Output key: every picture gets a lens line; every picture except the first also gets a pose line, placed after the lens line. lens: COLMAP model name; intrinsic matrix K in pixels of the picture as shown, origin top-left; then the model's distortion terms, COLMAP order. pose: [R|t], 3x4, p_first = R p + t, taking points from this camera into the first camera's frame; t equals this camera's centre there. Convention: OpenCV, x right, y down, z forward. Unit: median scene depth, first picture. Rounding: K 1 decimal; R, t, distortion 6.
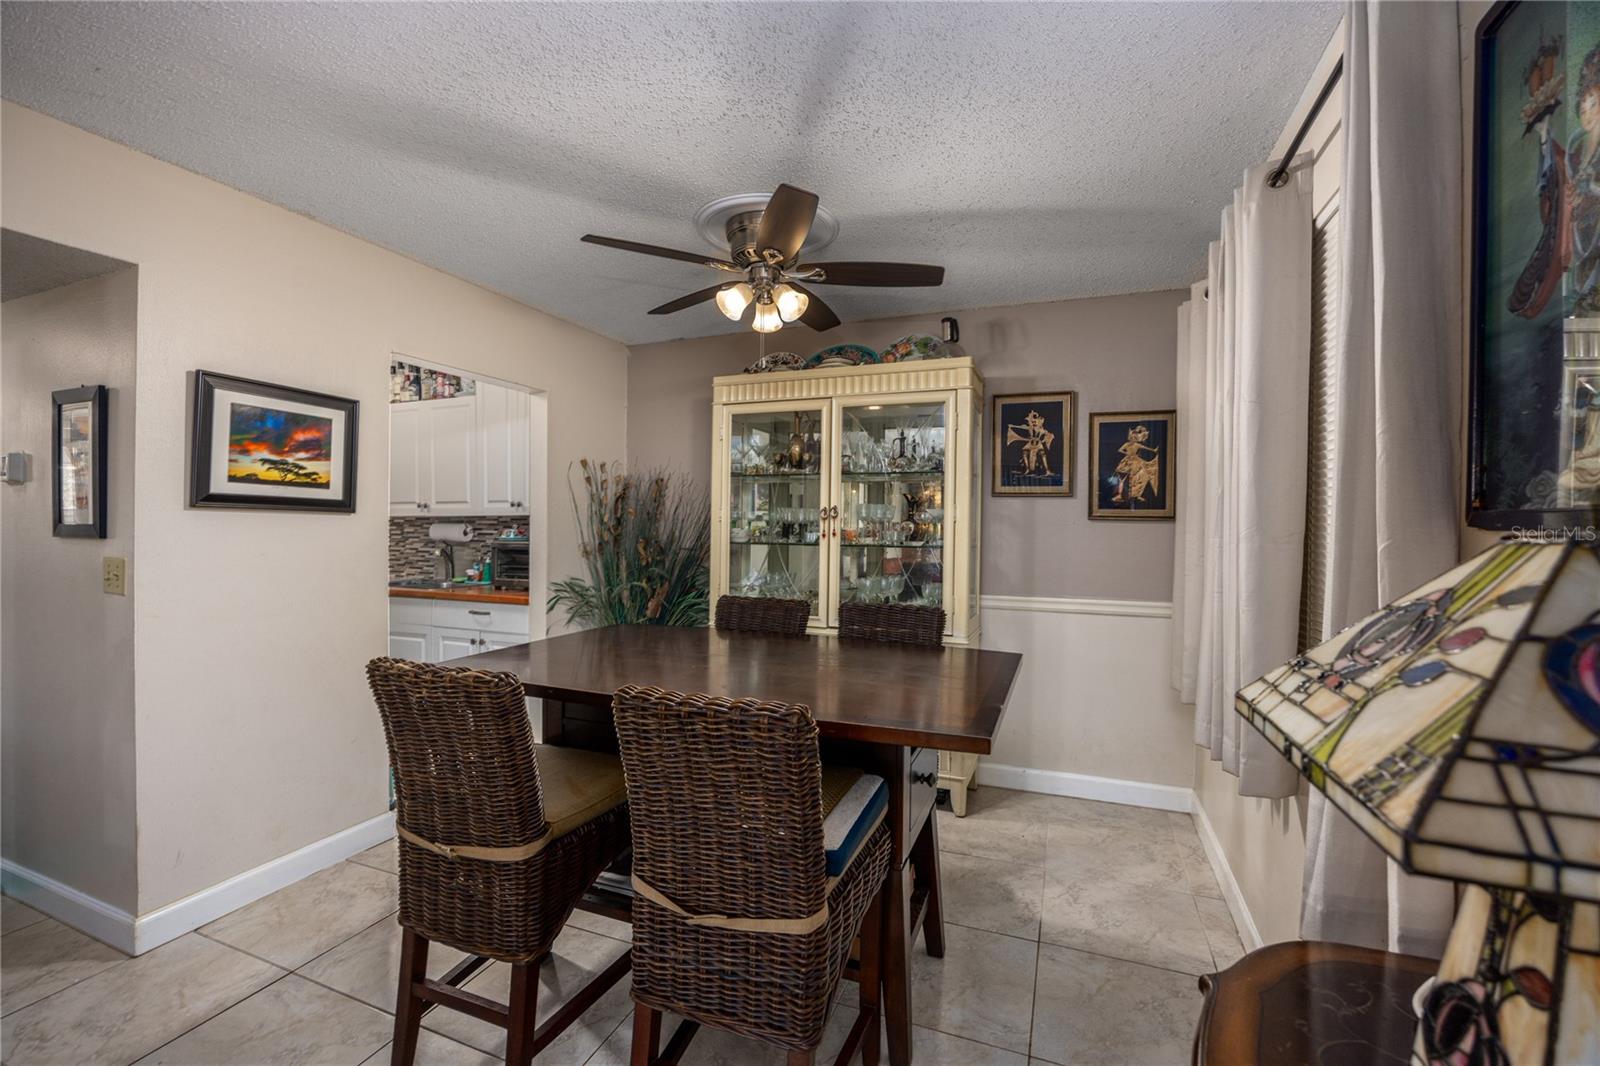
lens RADIAL K [[691.4, 0, 791.8], [0, 691.4, 525.2], [0, 0, 1]] dist [-0.024621, -0.000299]
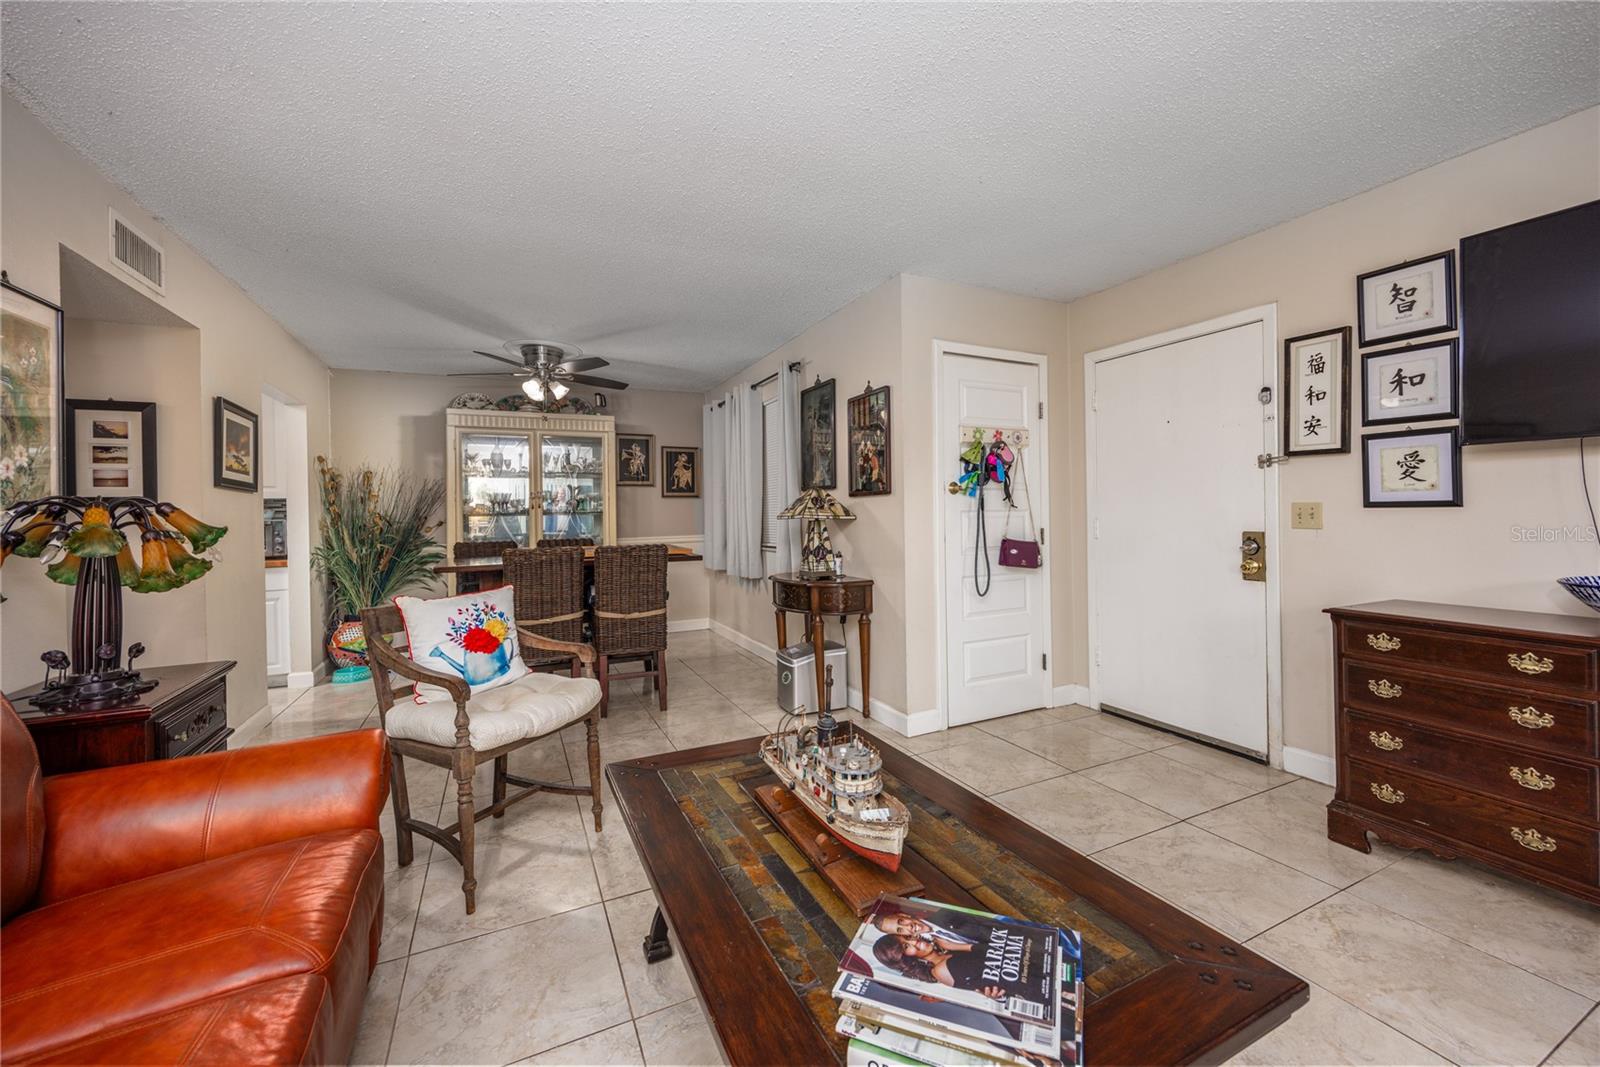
lens RADIAL K [[638.0, 0, 832.7], [0, 638.0, 515.9], [0, 0, 1]] dist [-0.002451, -0.000122]
pose [[0.652901, -0.025958, 0.756999, -0.701984], [0.027526, 0.999566, 0.010534, 0.041535], [-0.756943, 0.013960, 0.653331, -0.652555]]
